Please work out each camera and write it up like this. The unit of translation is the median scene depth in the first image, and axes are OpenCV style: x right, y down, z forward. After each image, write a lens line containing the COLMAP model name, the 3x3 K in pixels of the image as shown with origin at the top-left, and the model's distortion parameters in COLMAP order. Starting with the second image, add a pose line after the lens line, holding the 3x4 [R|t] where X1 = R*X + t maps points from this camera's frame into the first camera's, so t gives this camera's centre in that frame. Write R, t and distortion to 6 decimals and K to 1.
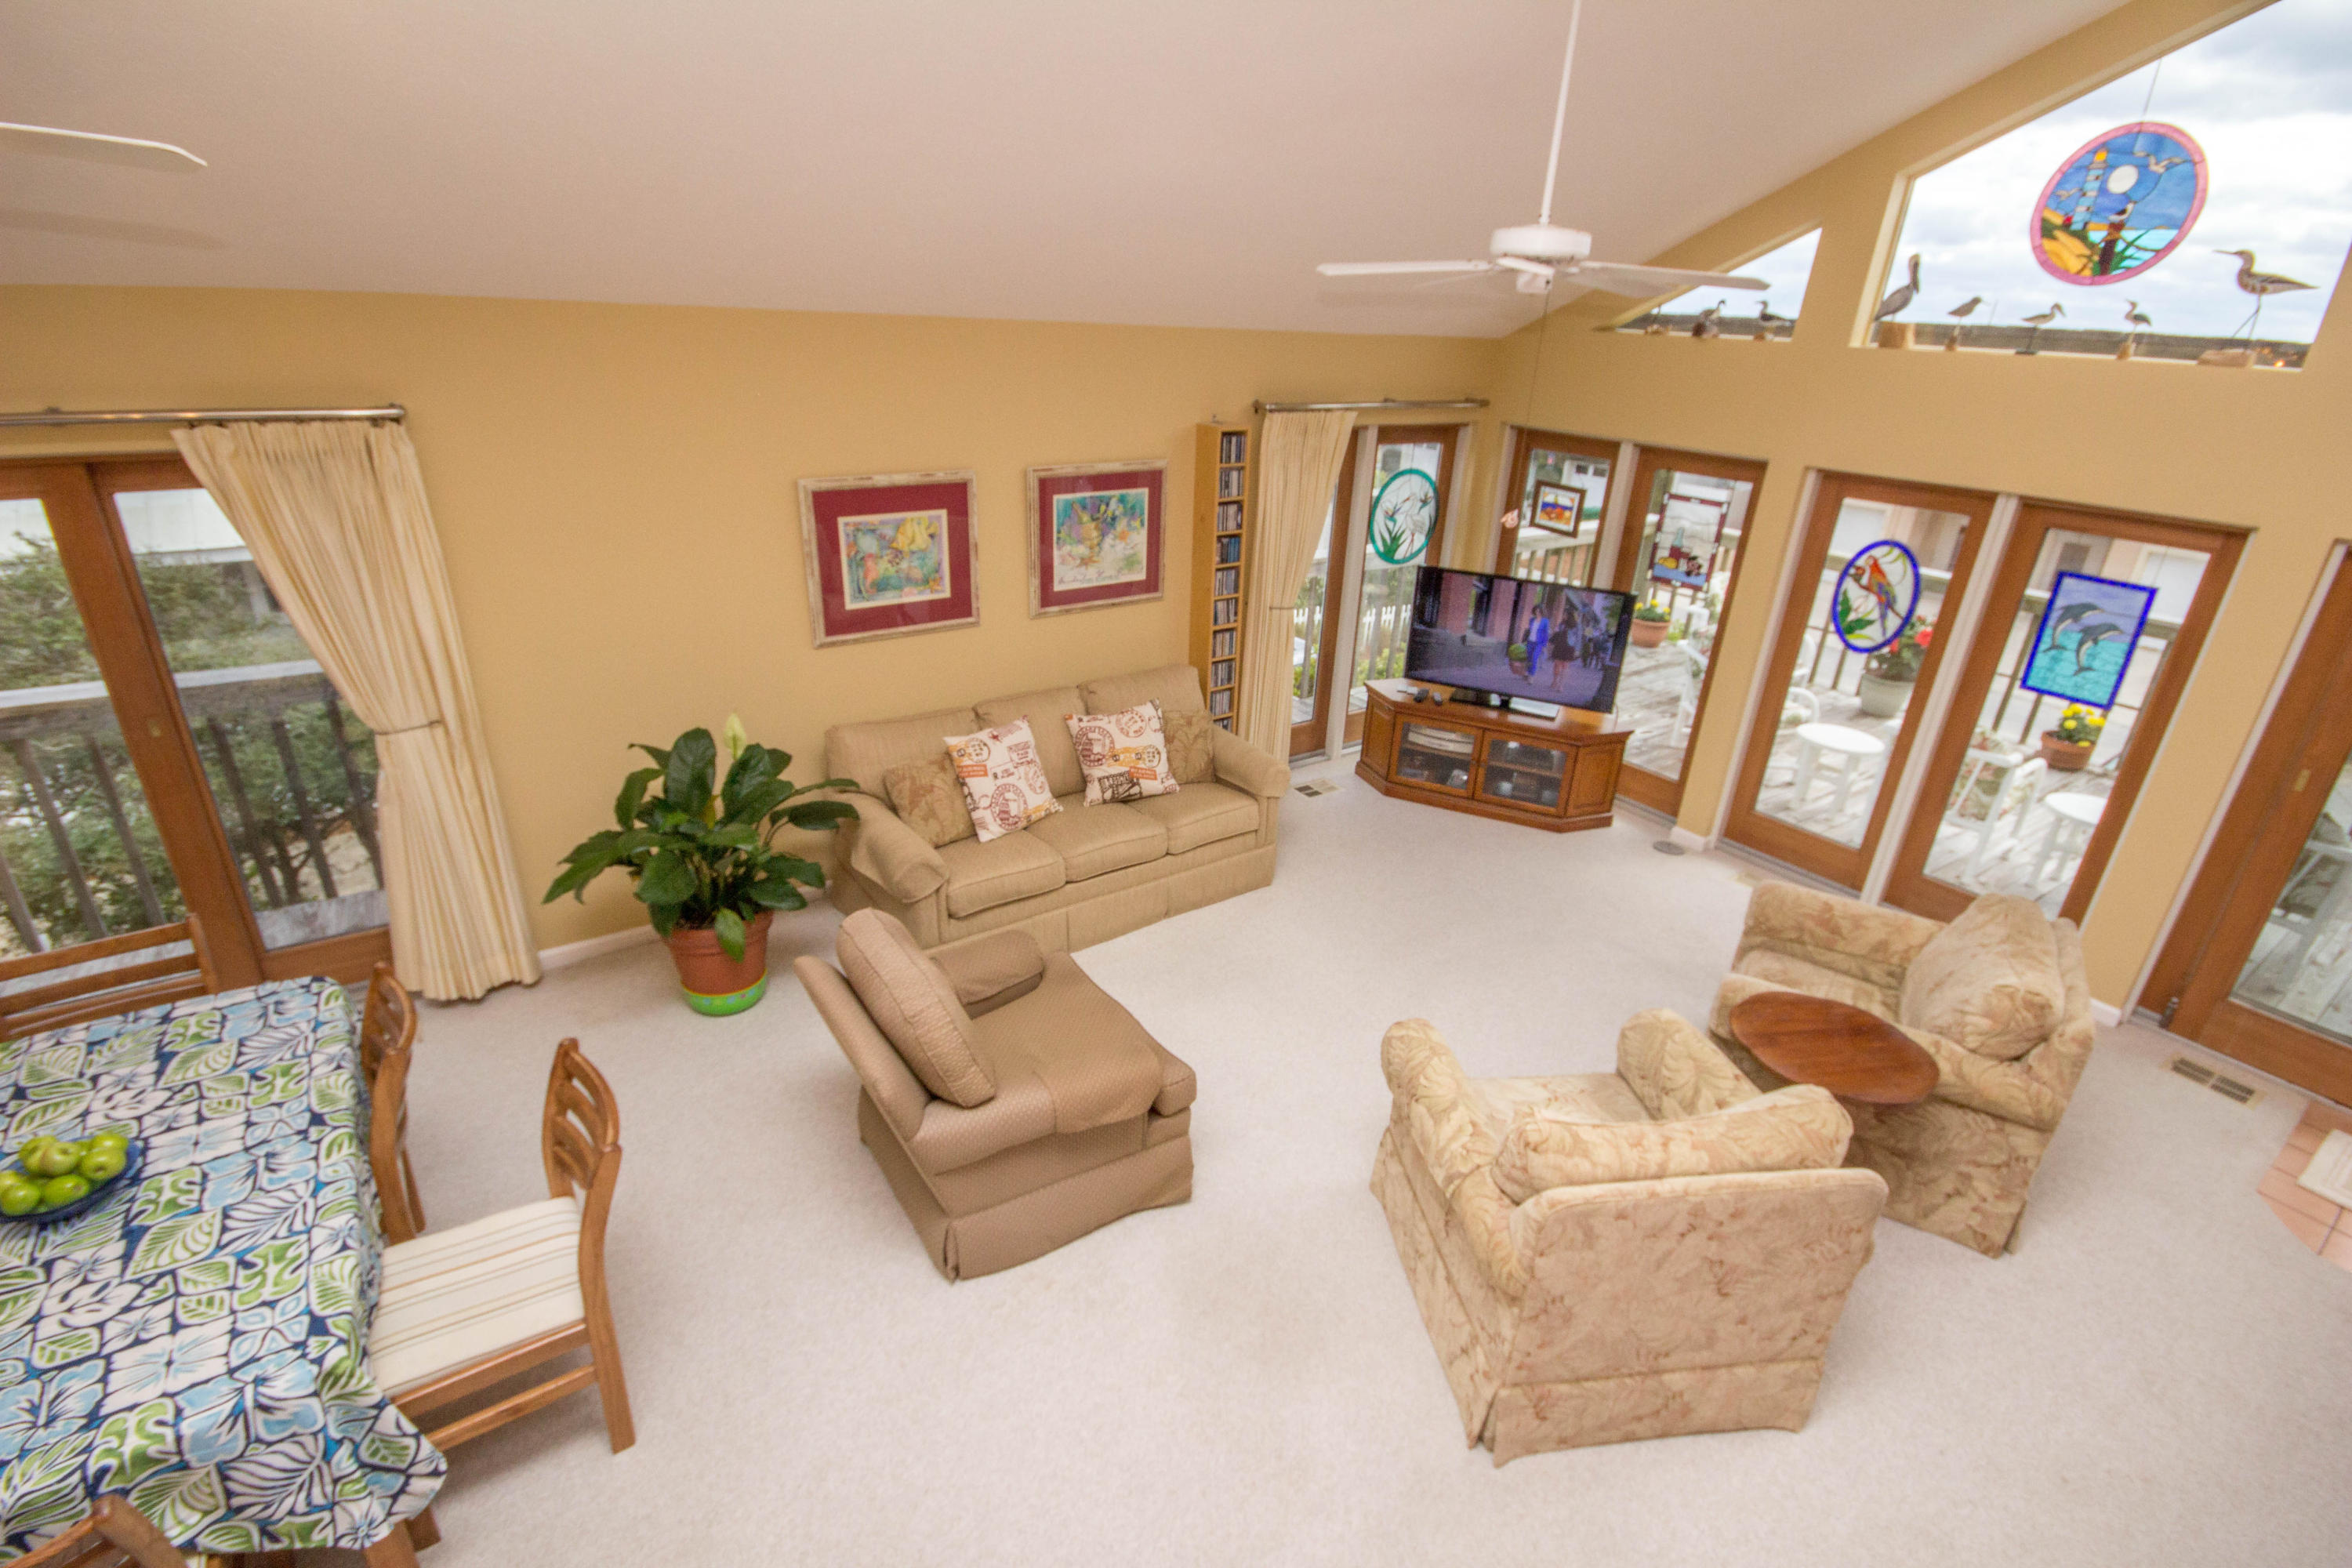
lens RADIAL K [[1087.6, 0, 1191.8], [0, 1087.6, 794.8], [0, 0, 1]] dist [-0.000137, -0.001526]
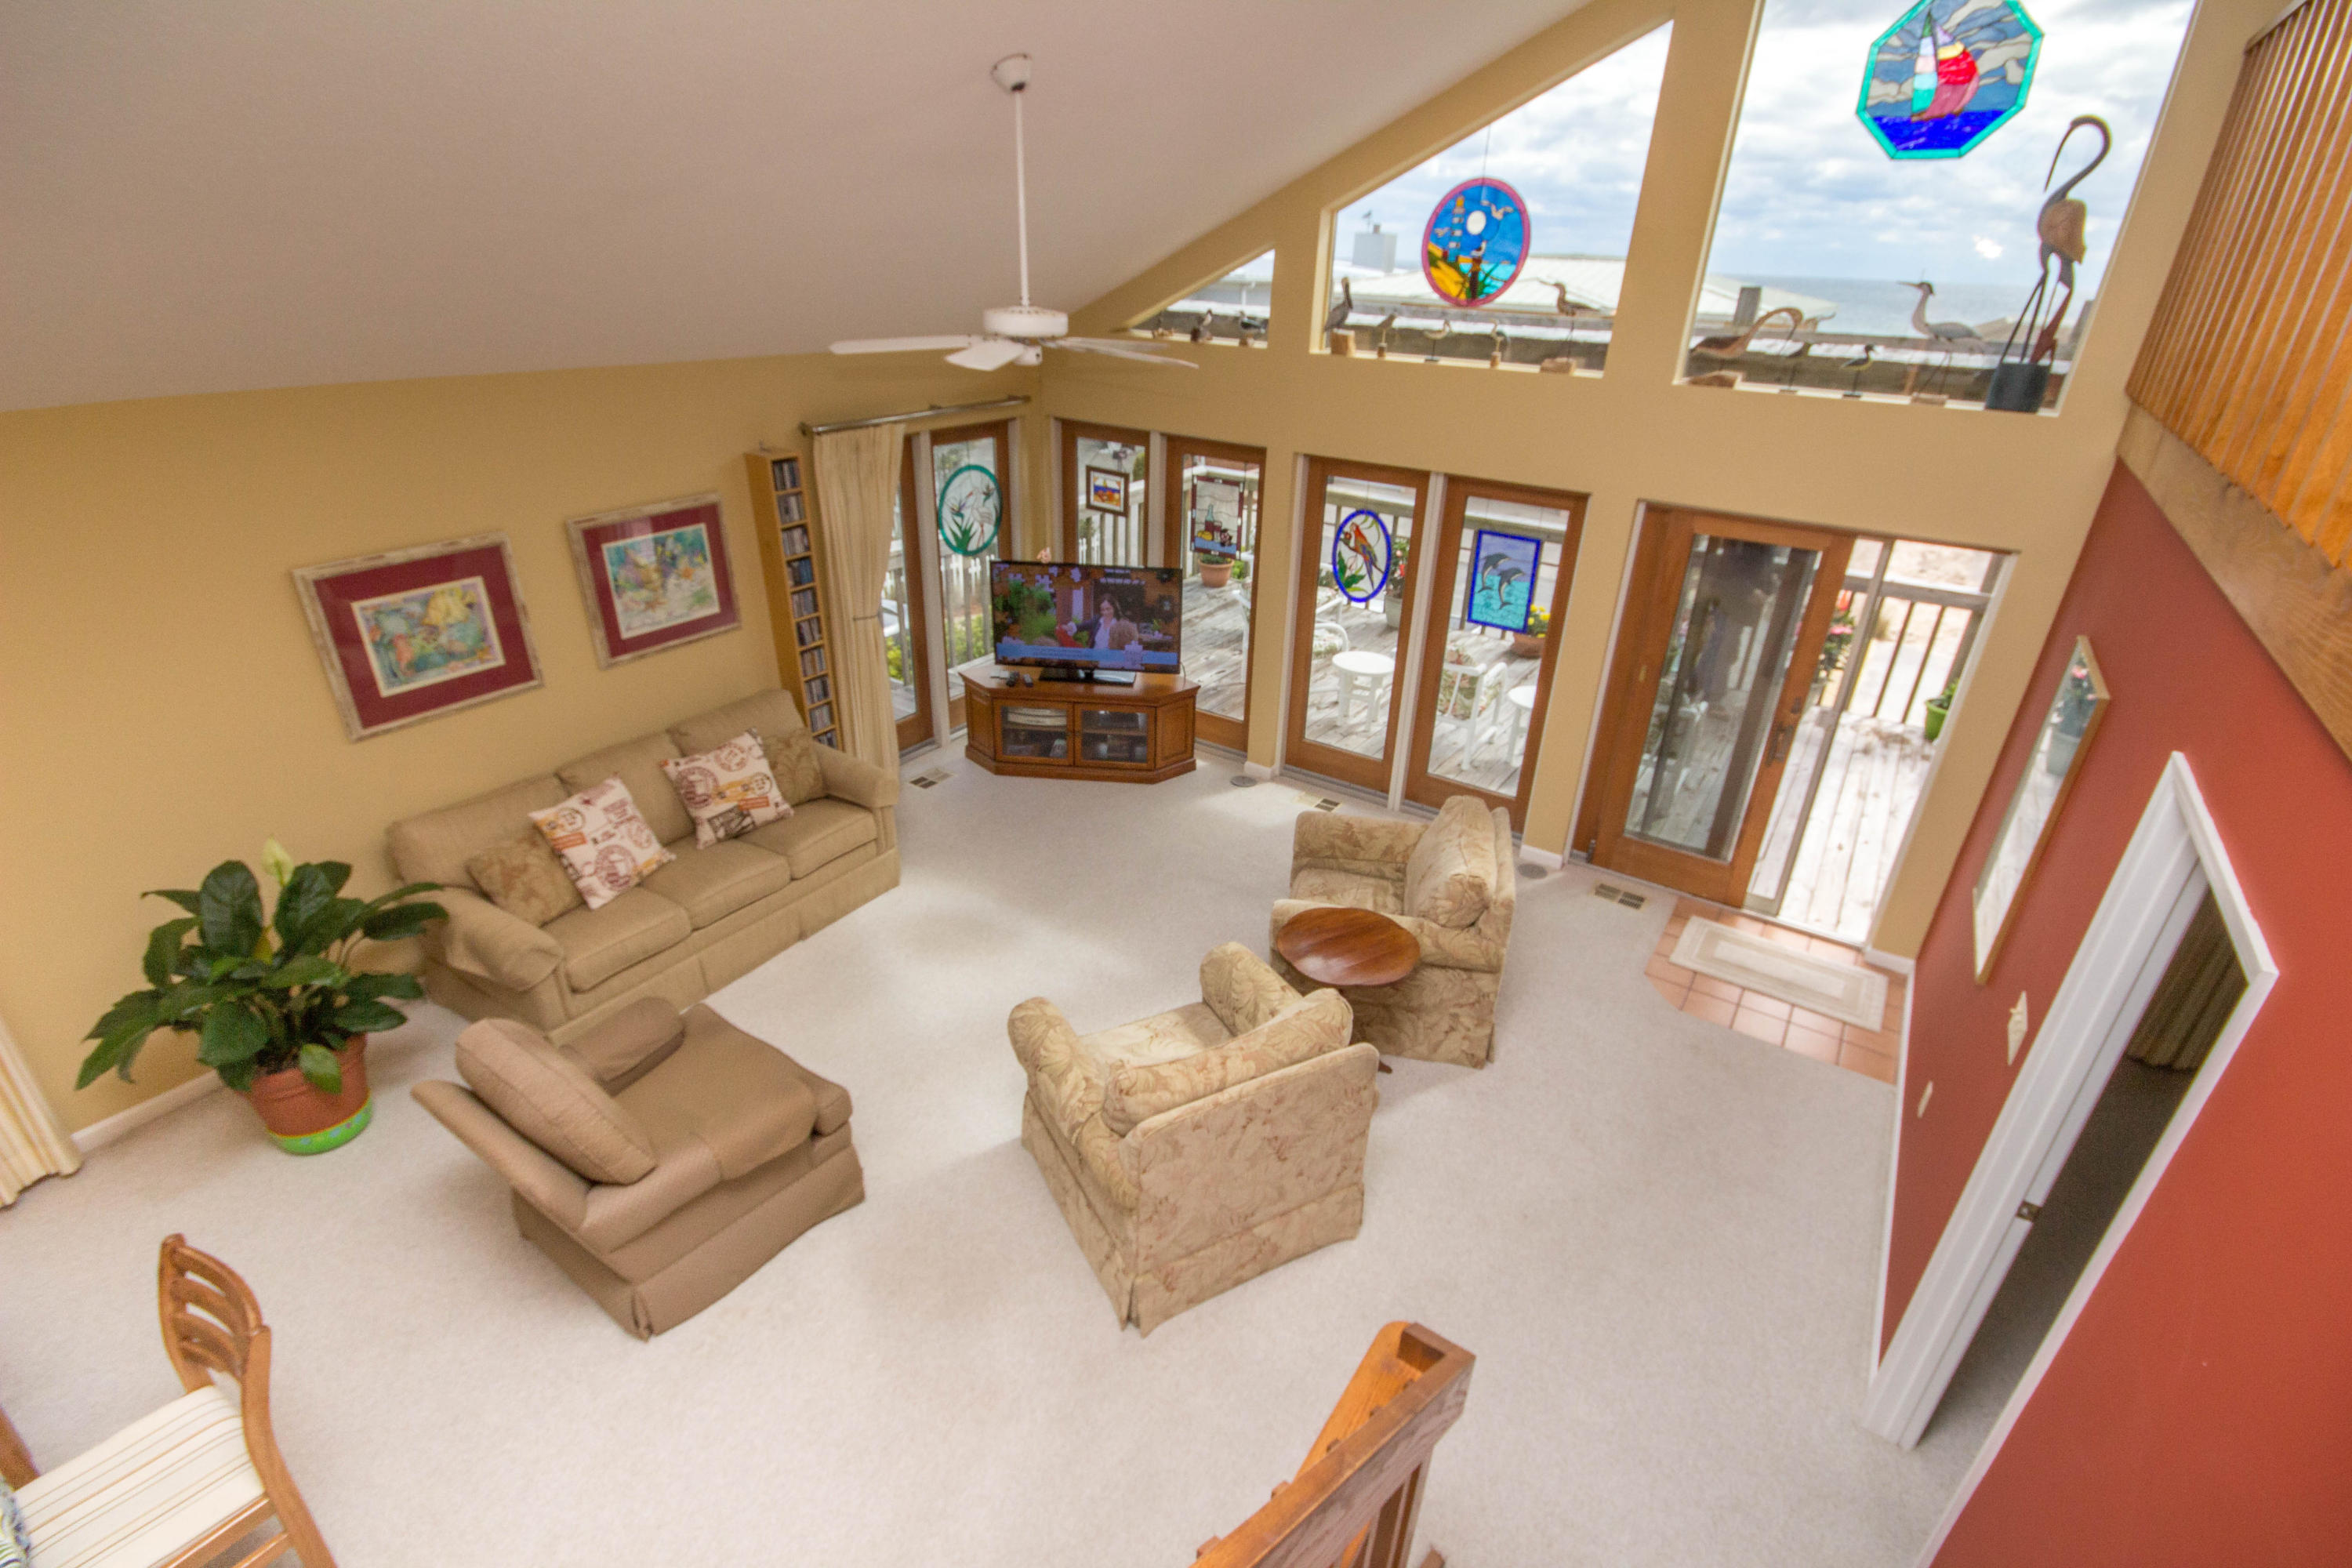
lens RADIAL K [[1083.1, 0, 1187.8], [0, 1083.1, 795.1], [0, 0, 1]] dist [0.016691, -0.012588]
pose [[0.935611, -0.174120, 0.307107, 0.027582], [0.153680, 0.984038, 0.089727, -0.062268], [-0.317829, -0.036754, 0.947436, -0.109195]]
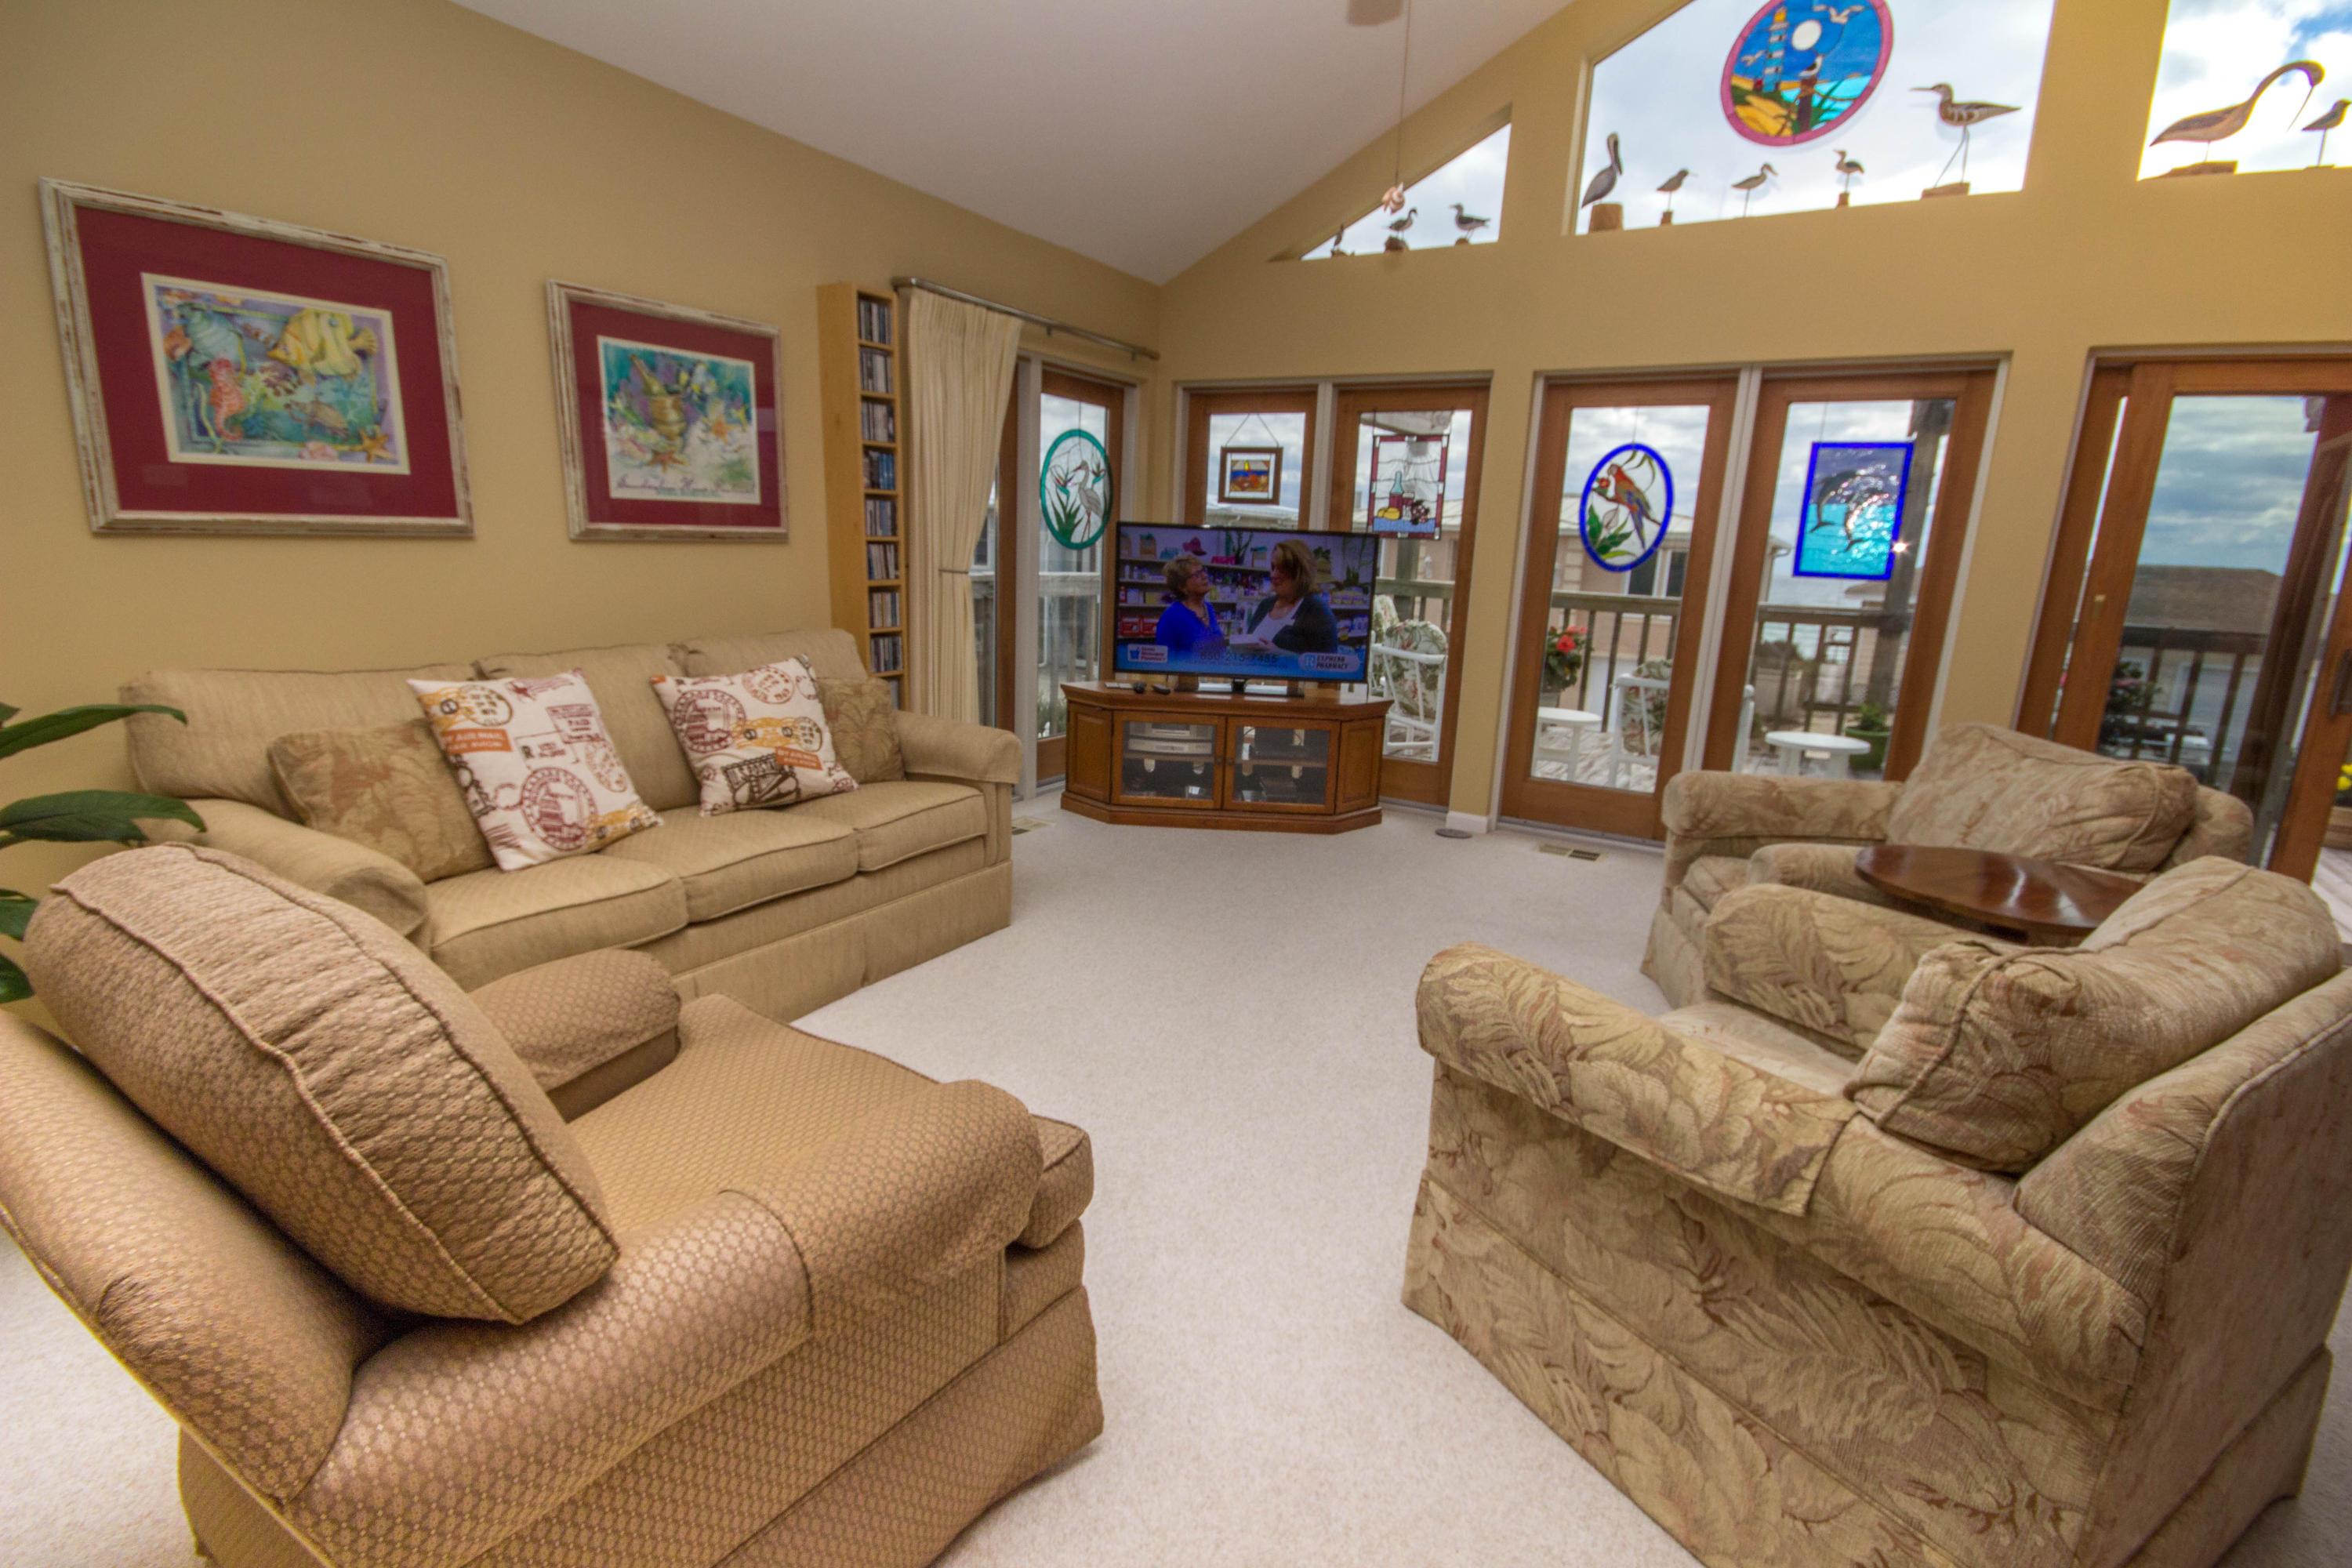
lens RADIAL K [[1087.6, 0, 1191.8], [0, 1087.6, 794.8], [0, 0, 1]] dist [-0.000137, -0.001526]
pose [[0.919547, -0.098368, 0.380469, -0.079990], [0.160875, 0.977549, -0.136077, 0.126874], [-0.358541, 0.186338, 0.914728, 0.369293]]
